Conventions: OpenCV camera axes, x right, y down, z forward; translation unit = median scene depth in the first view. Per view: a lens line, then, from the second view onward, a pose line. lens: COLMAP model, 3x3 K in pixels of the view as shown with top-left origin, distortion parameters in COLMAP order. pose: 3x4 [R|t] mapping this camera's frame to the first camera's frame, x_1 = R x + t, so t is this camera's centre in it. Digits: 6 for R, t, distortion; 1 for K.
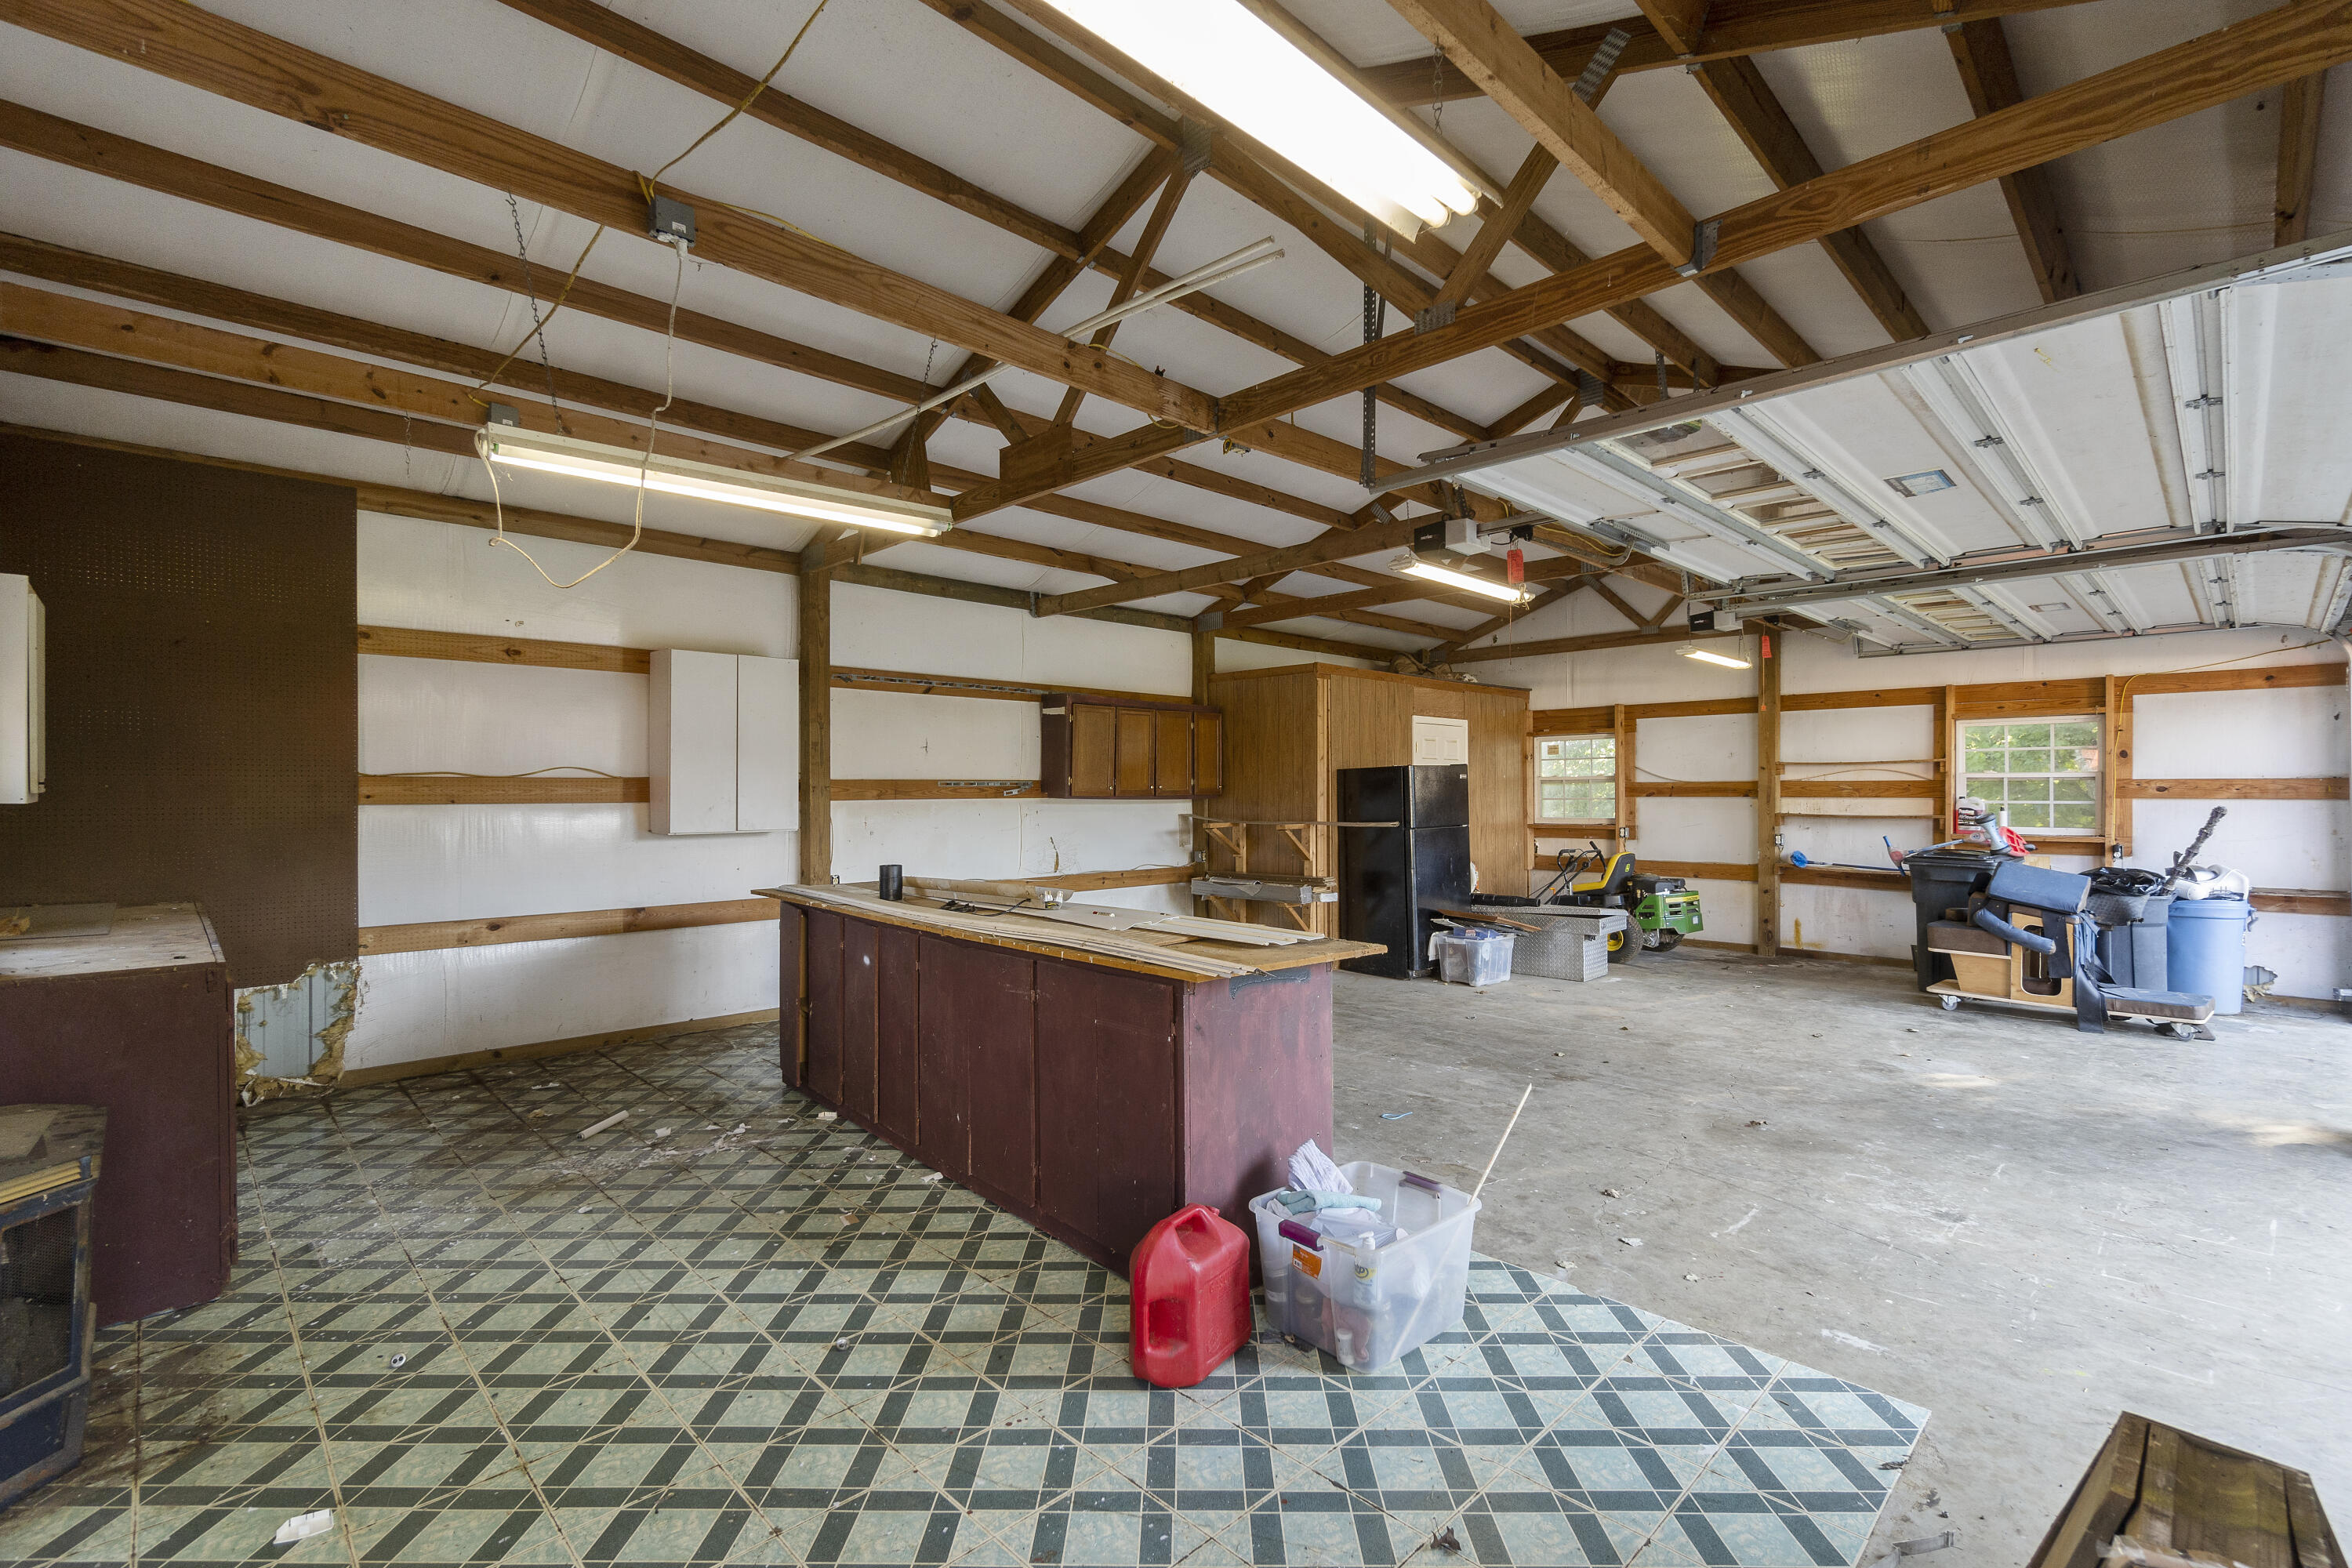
lens RADIAL K [[1040.4, 0, 1158.8], [0, 1040.4, 794.9], [0, 0, 1]] dist [-0.003614, 0.002302]
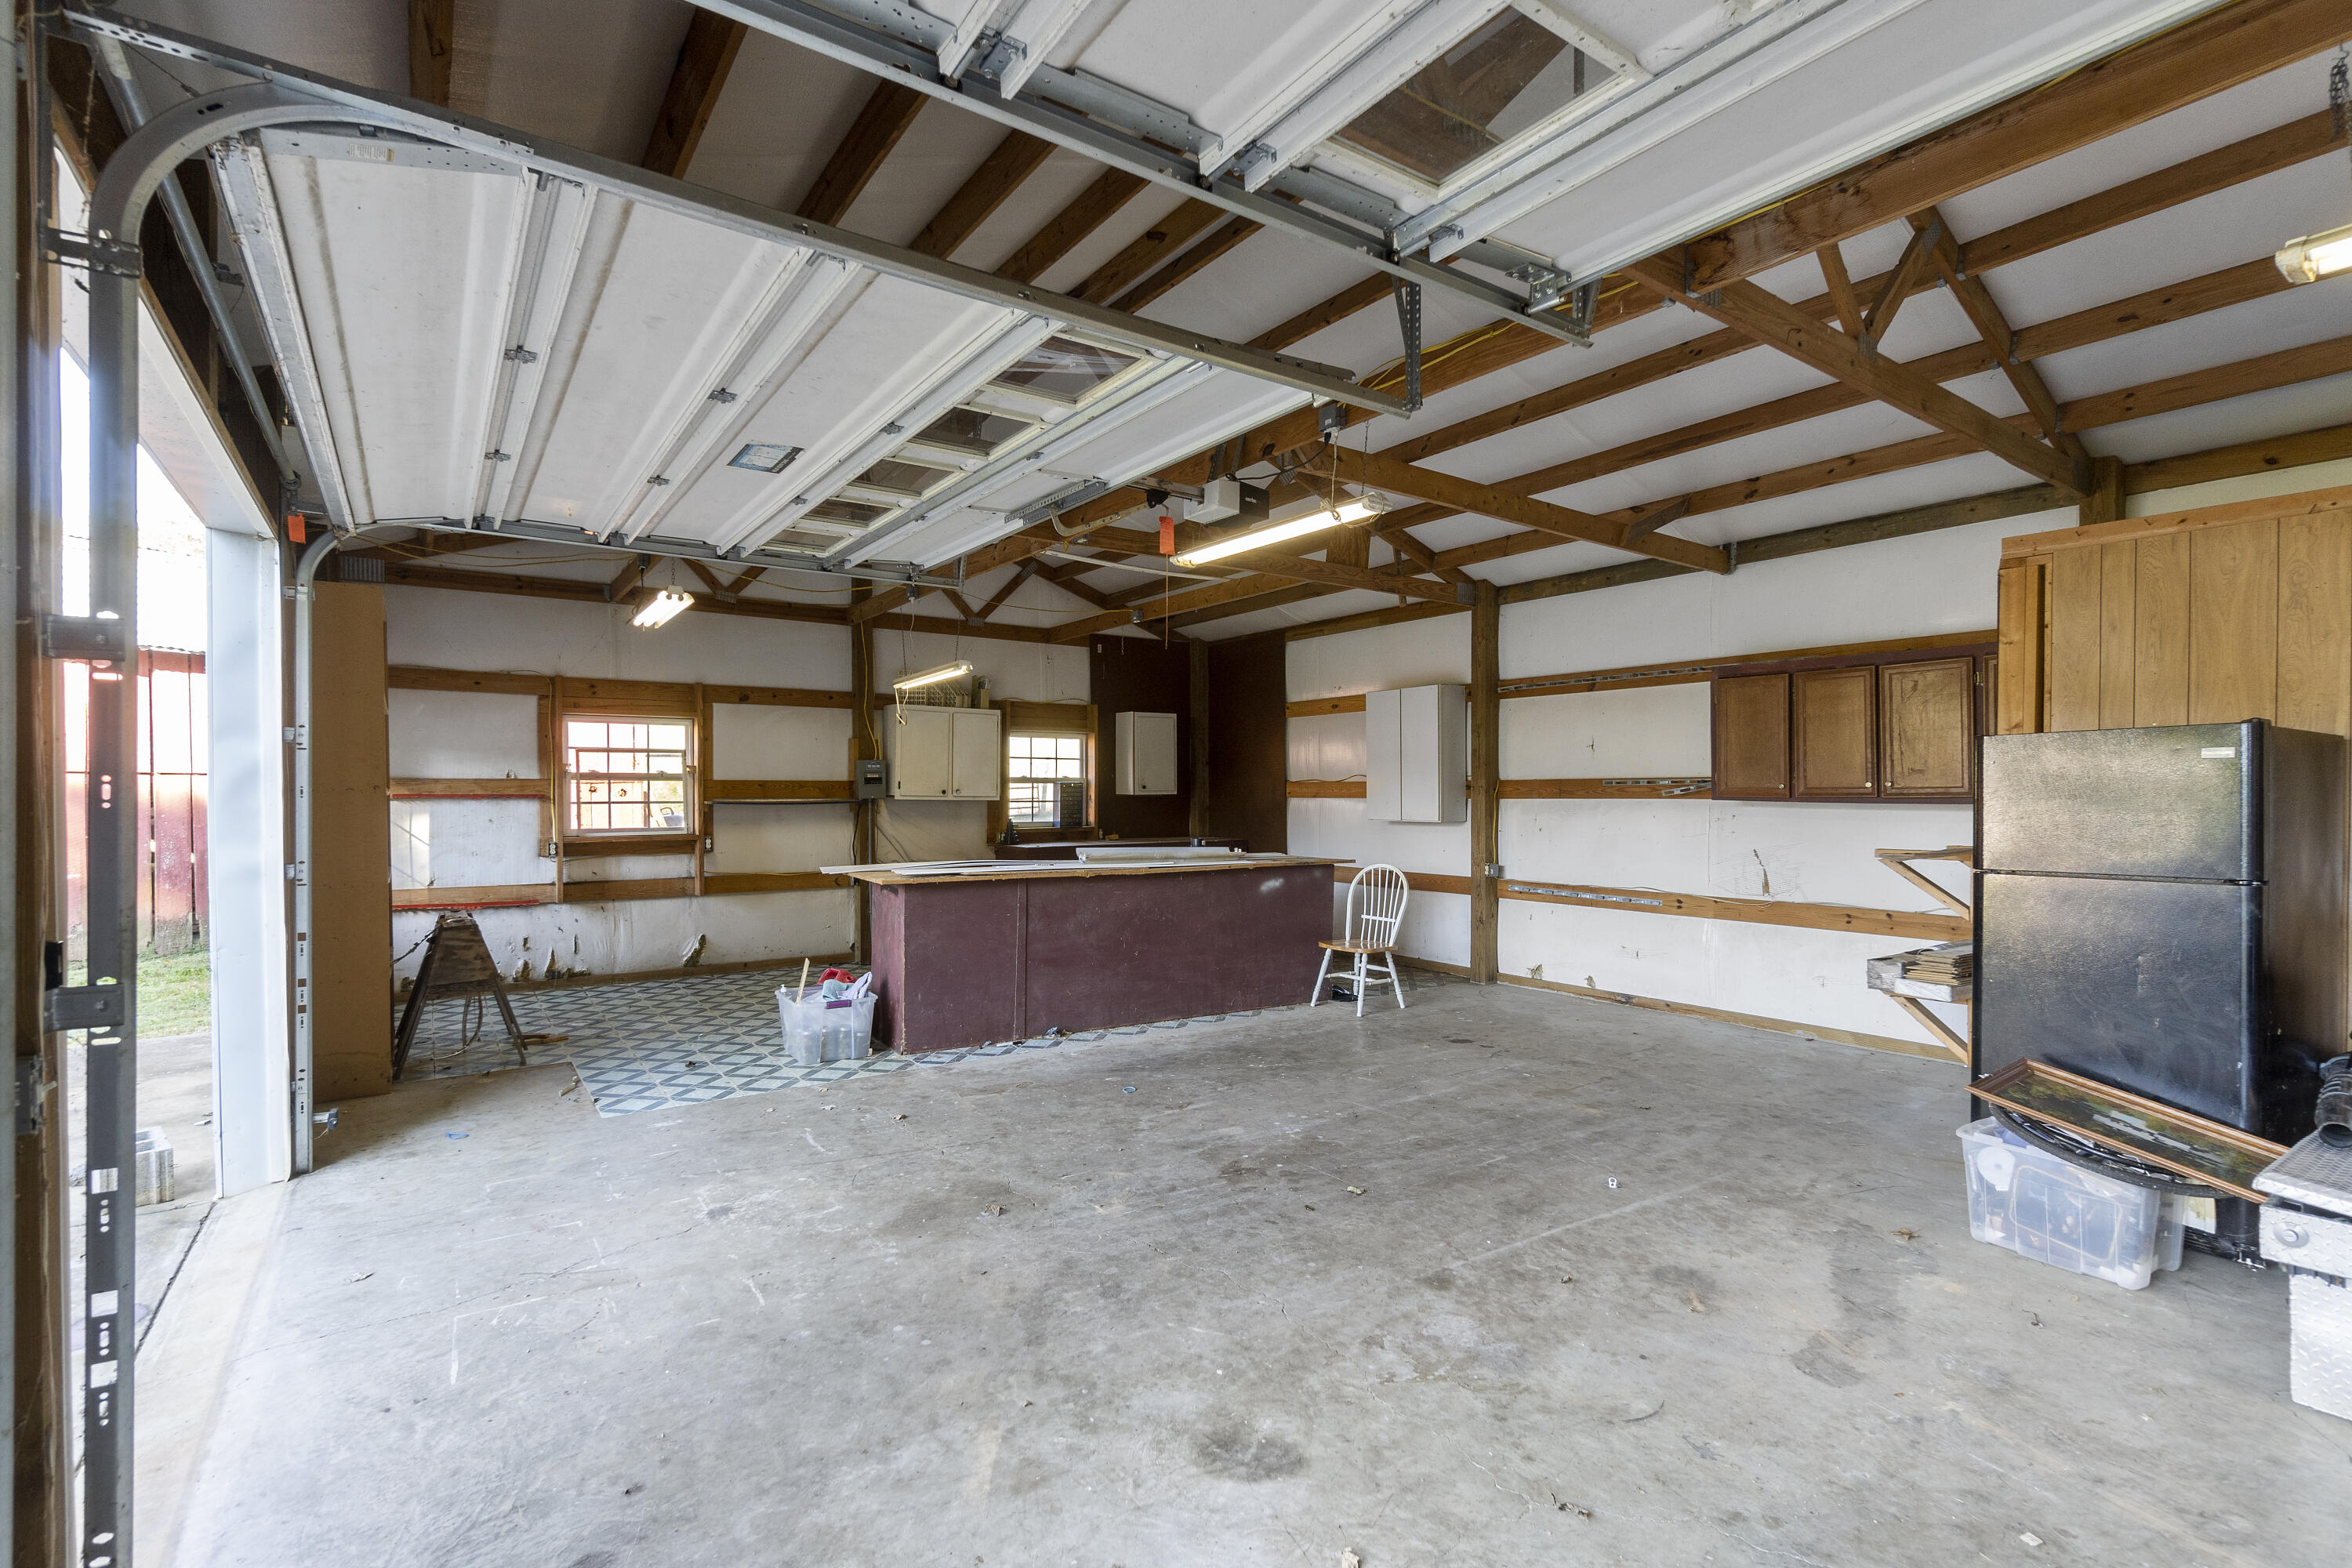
lens RADIAL K [[1040.4, 0, 1161.8], [0, 1040.4, 790.3], [0, 0, 1]] dist [-0.003614, 0.002302]
pose [[-0.147969, -0.003225, -0.988987, 1.313801], [-0.005531, 0.999982, -0.002433, 0.001366], [0.988977, 0.005110, -0.147984, 1.219430]]
